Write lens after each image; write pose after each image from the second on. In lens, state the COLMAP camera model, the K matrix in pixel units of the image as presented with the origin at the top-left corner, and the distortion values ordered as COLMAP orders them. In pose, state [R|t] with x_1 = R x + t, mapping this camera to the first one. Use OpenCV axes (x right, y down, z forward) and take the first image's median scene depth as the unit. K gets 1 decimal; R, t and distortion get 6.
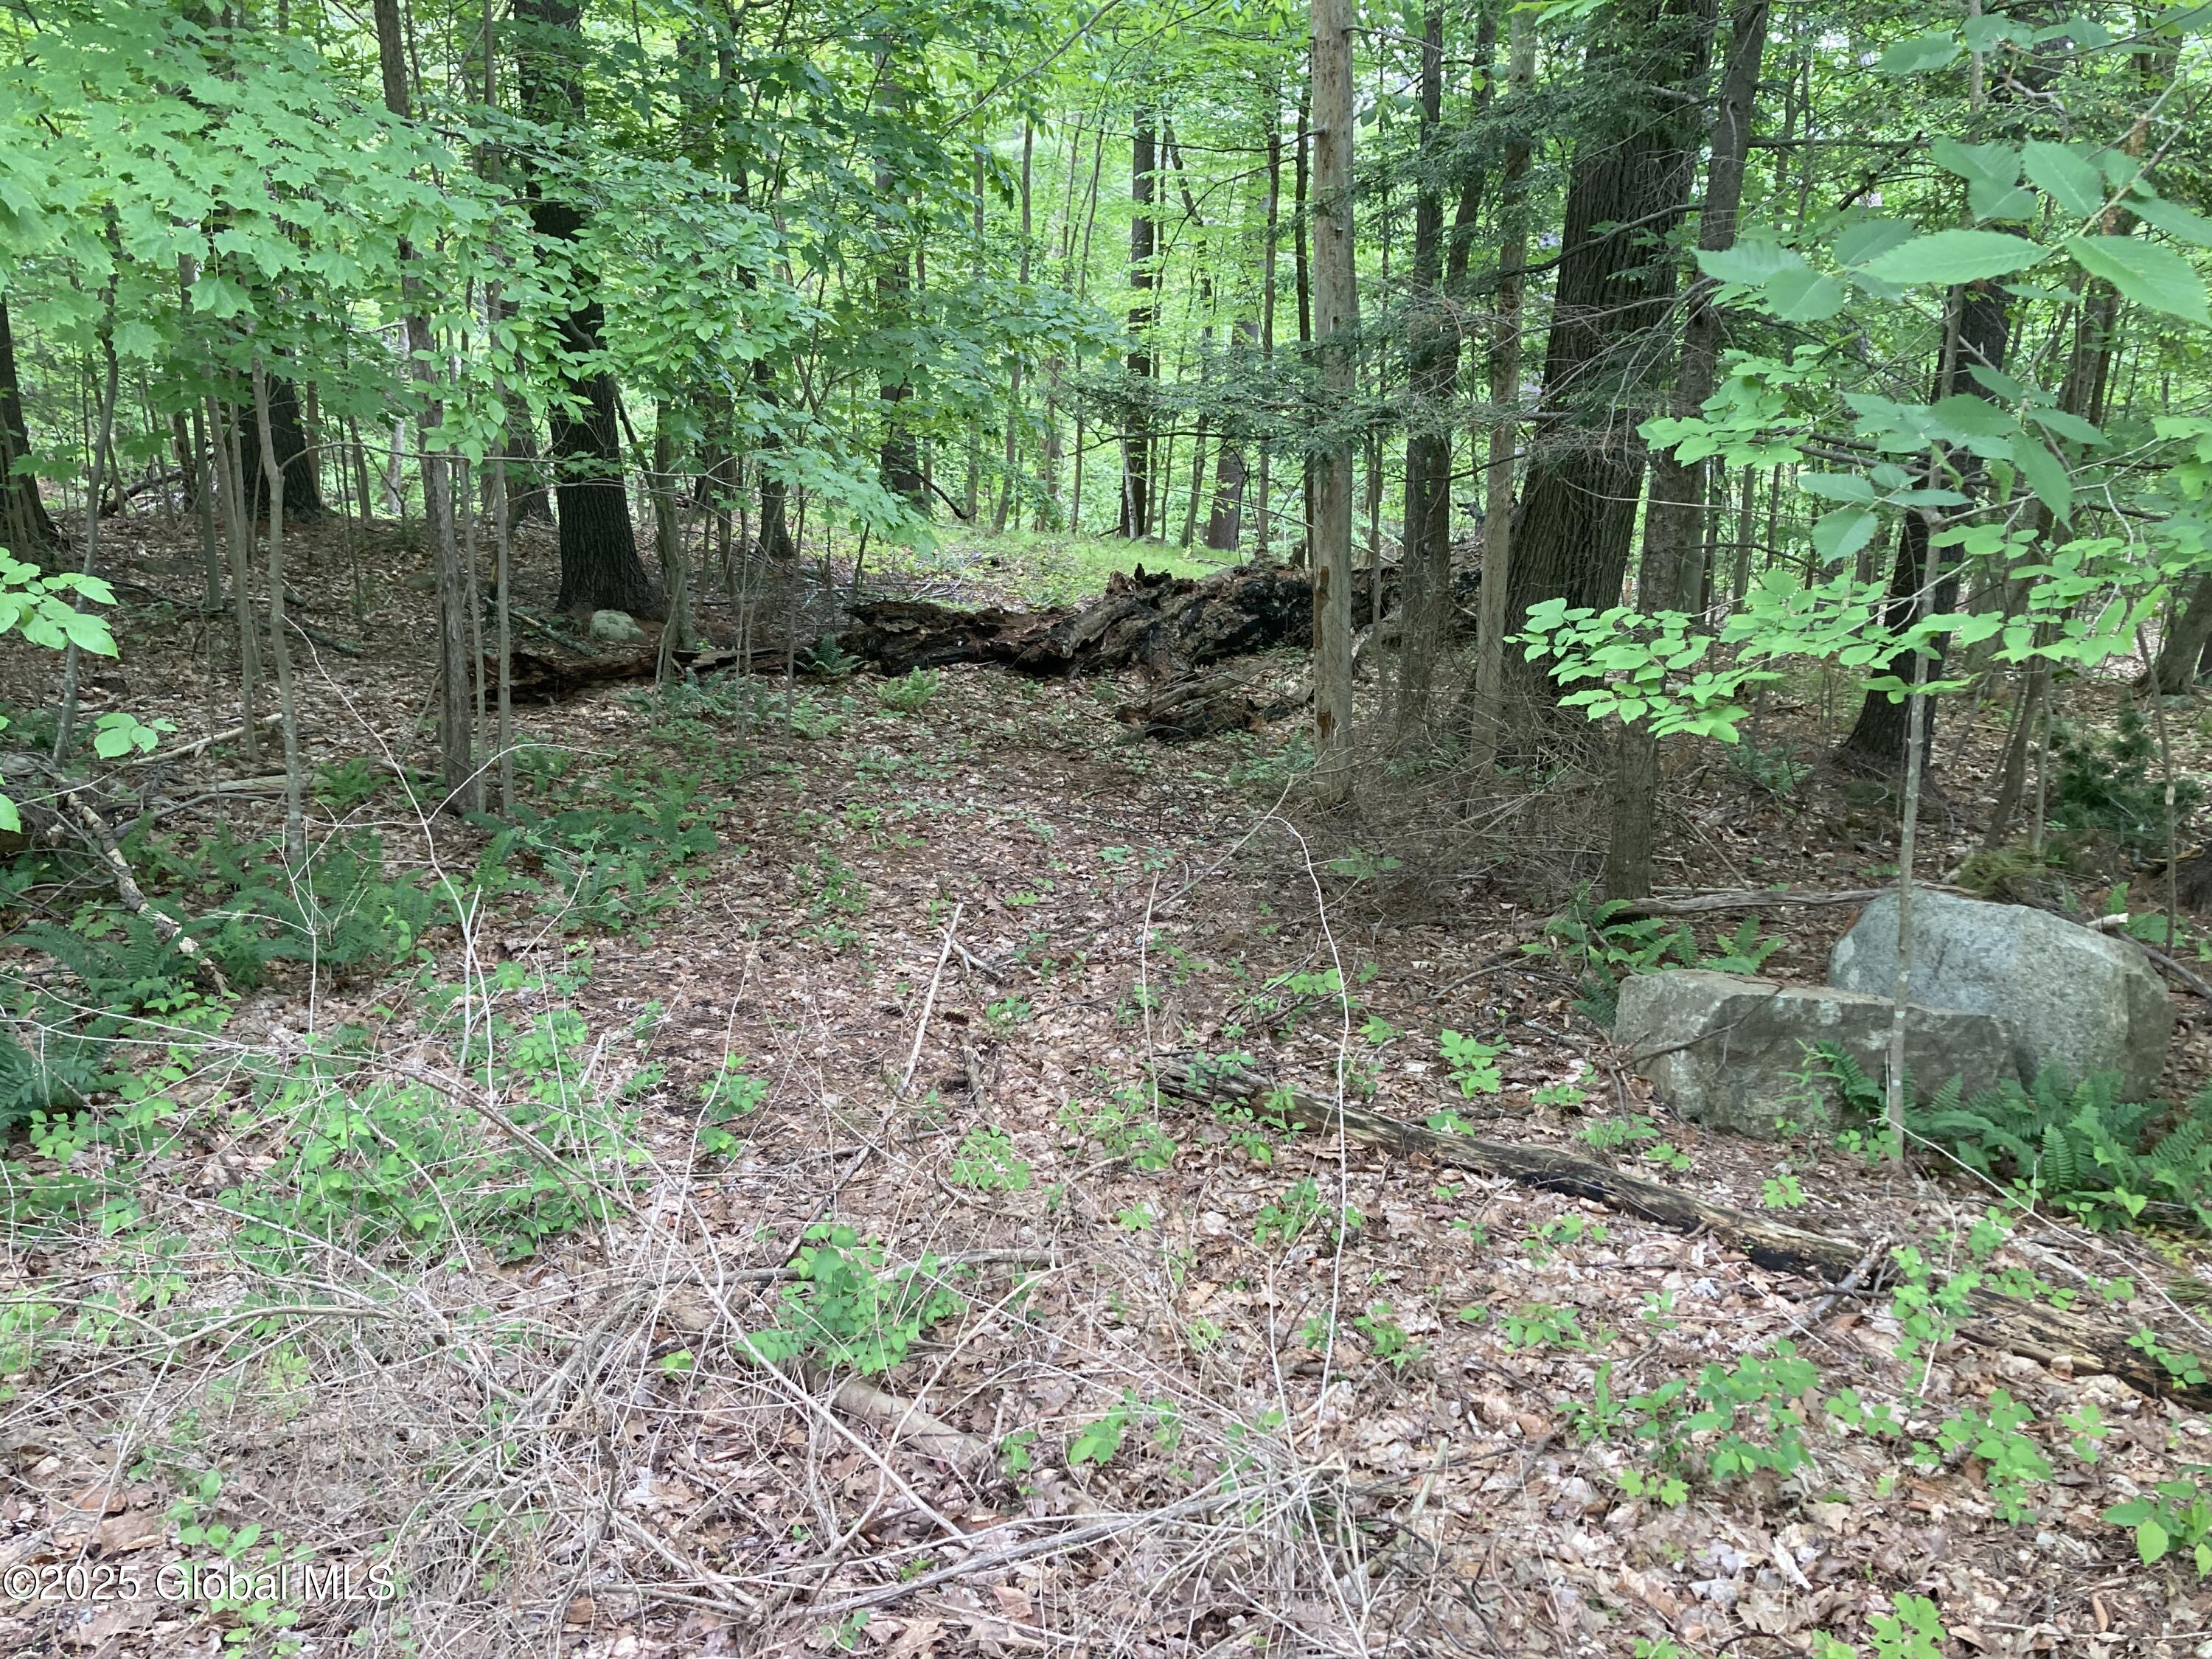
lens RADIAL K [[1773.1, 0, 1106.0], [0, 1773.1, 829.5], [0, 0, 1]] dist [0.020367, -0.055922]
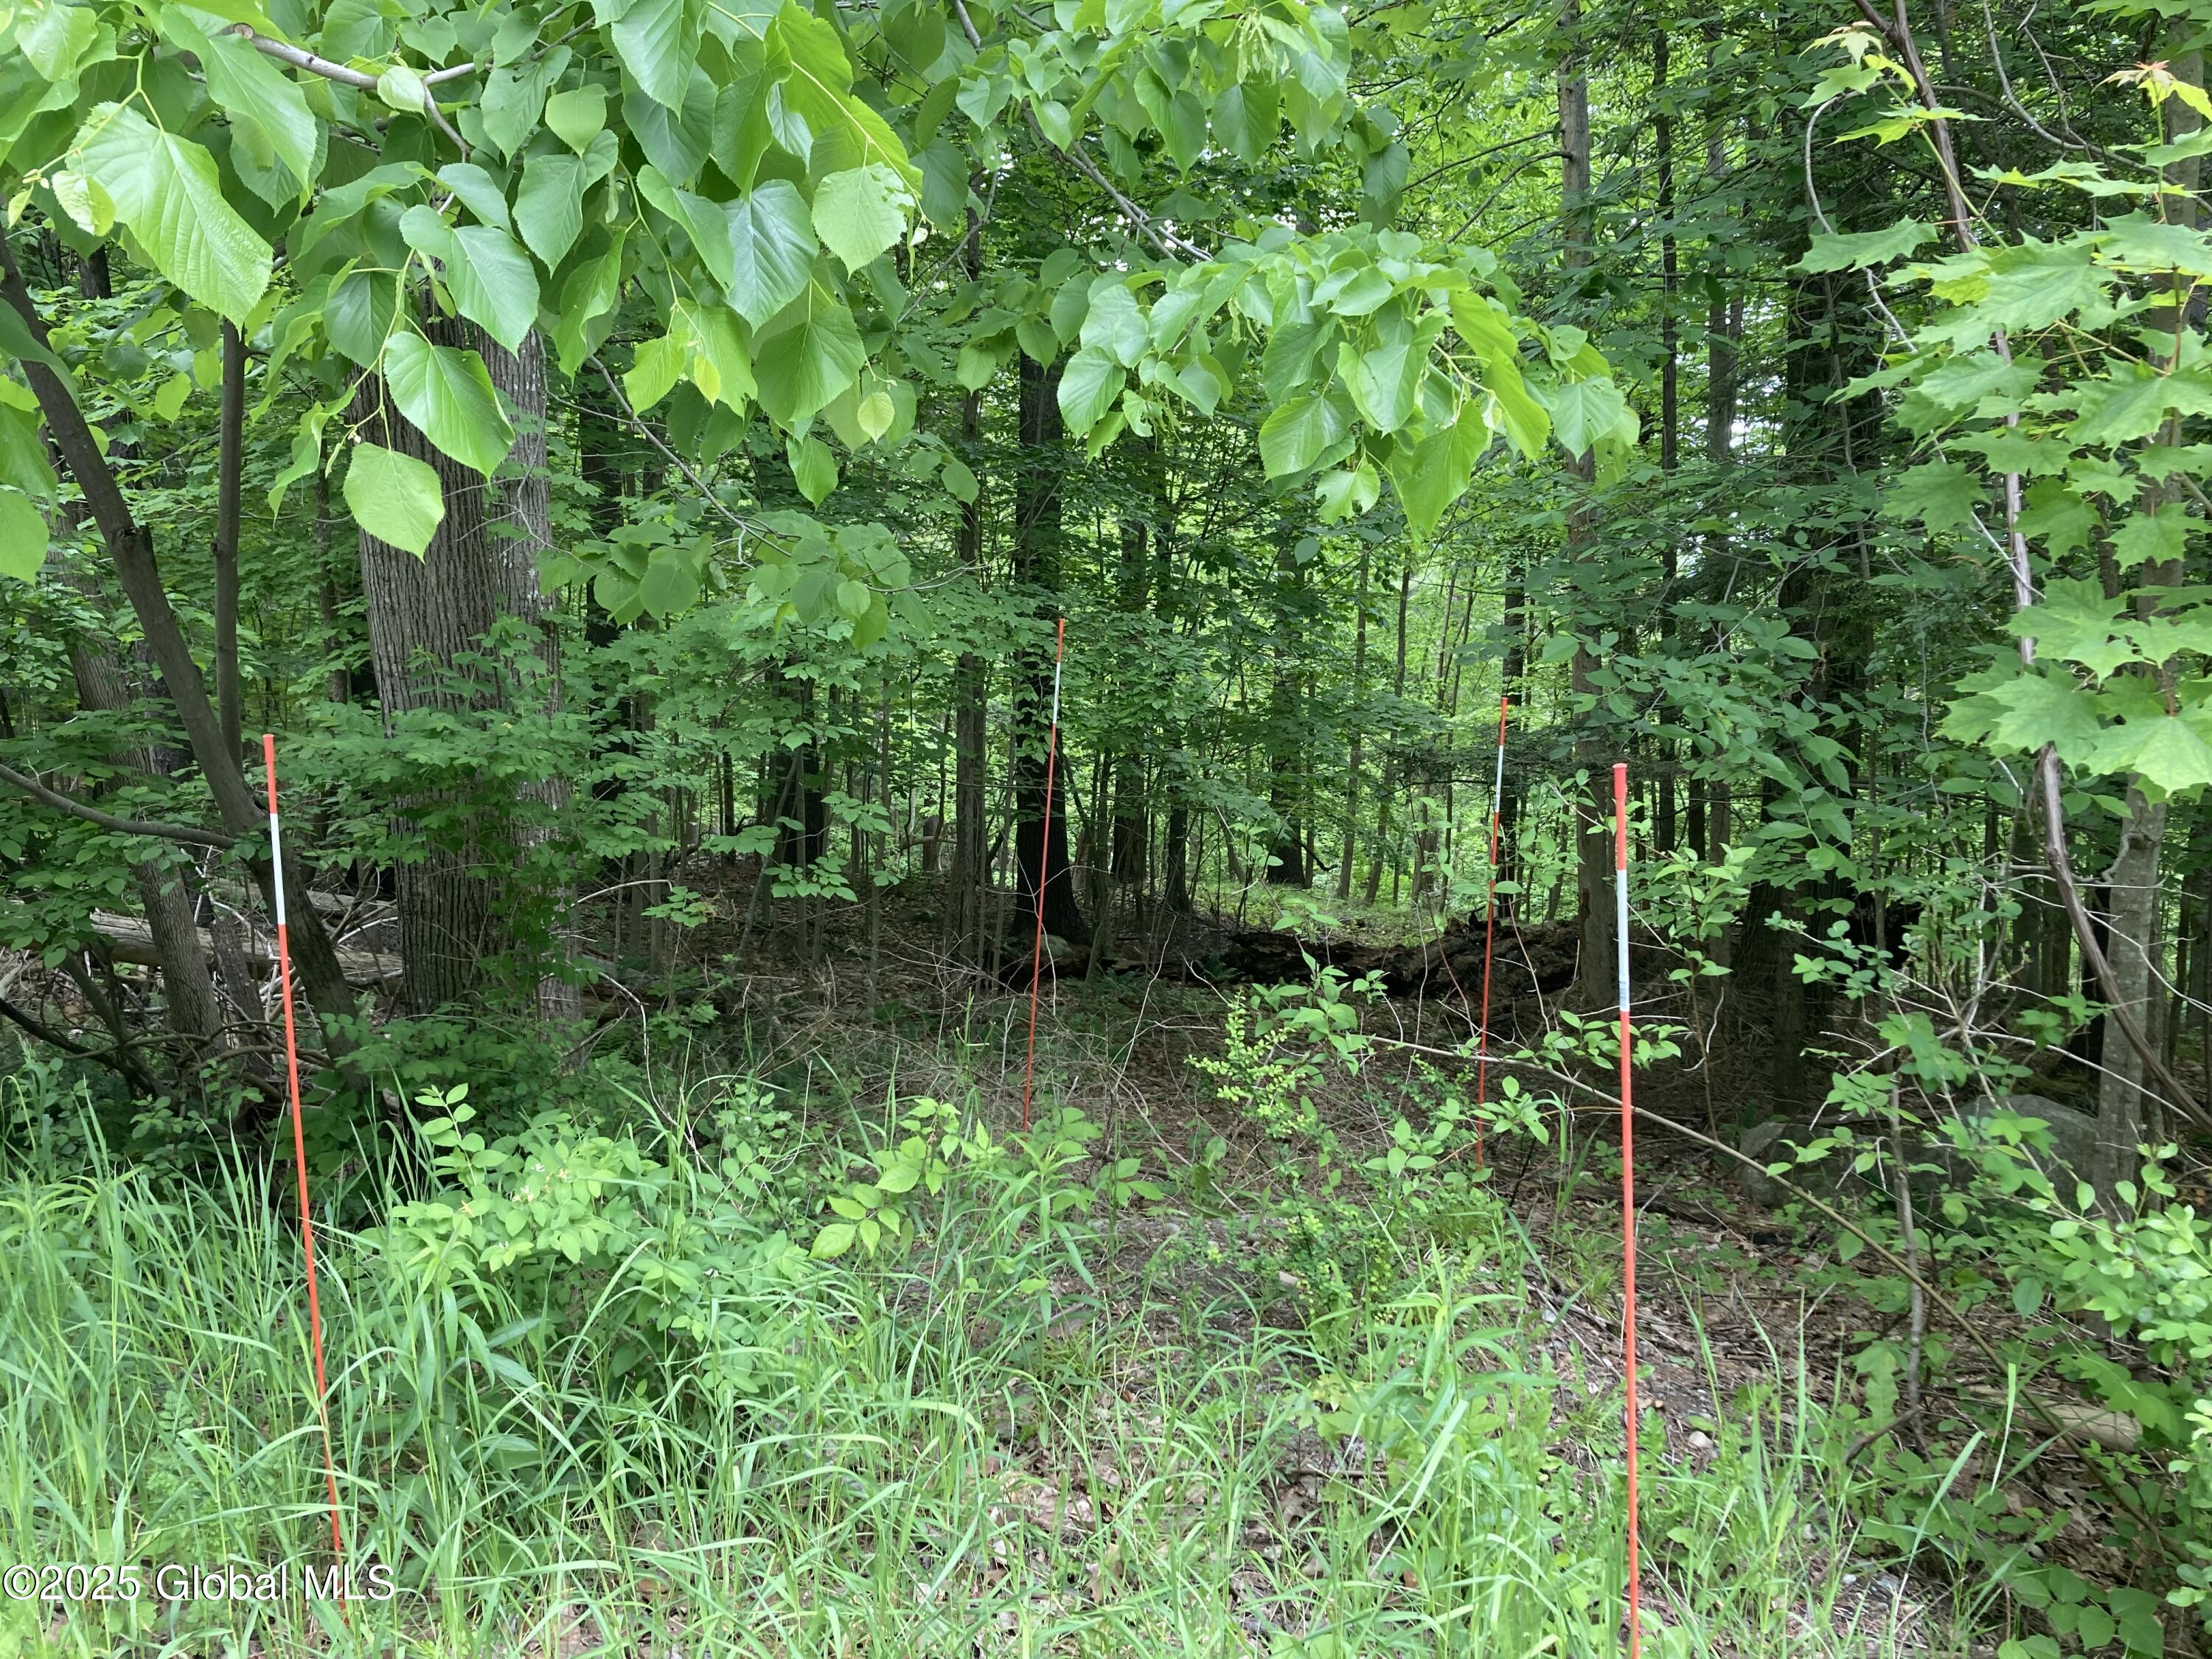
lens RADIAL K [[1773.1, 0, 1106.0], [0, 1773.1, 829.5], [0, 0, 1]] dist [0.020367, -0.055922]
pose [[0.975616, 0.008087, -0.219335, 0.068052], [-0.057756, 0.973560, -0.221008, 0.135615], [0.211748, 0.228287, 0.950288, -0.402109]]
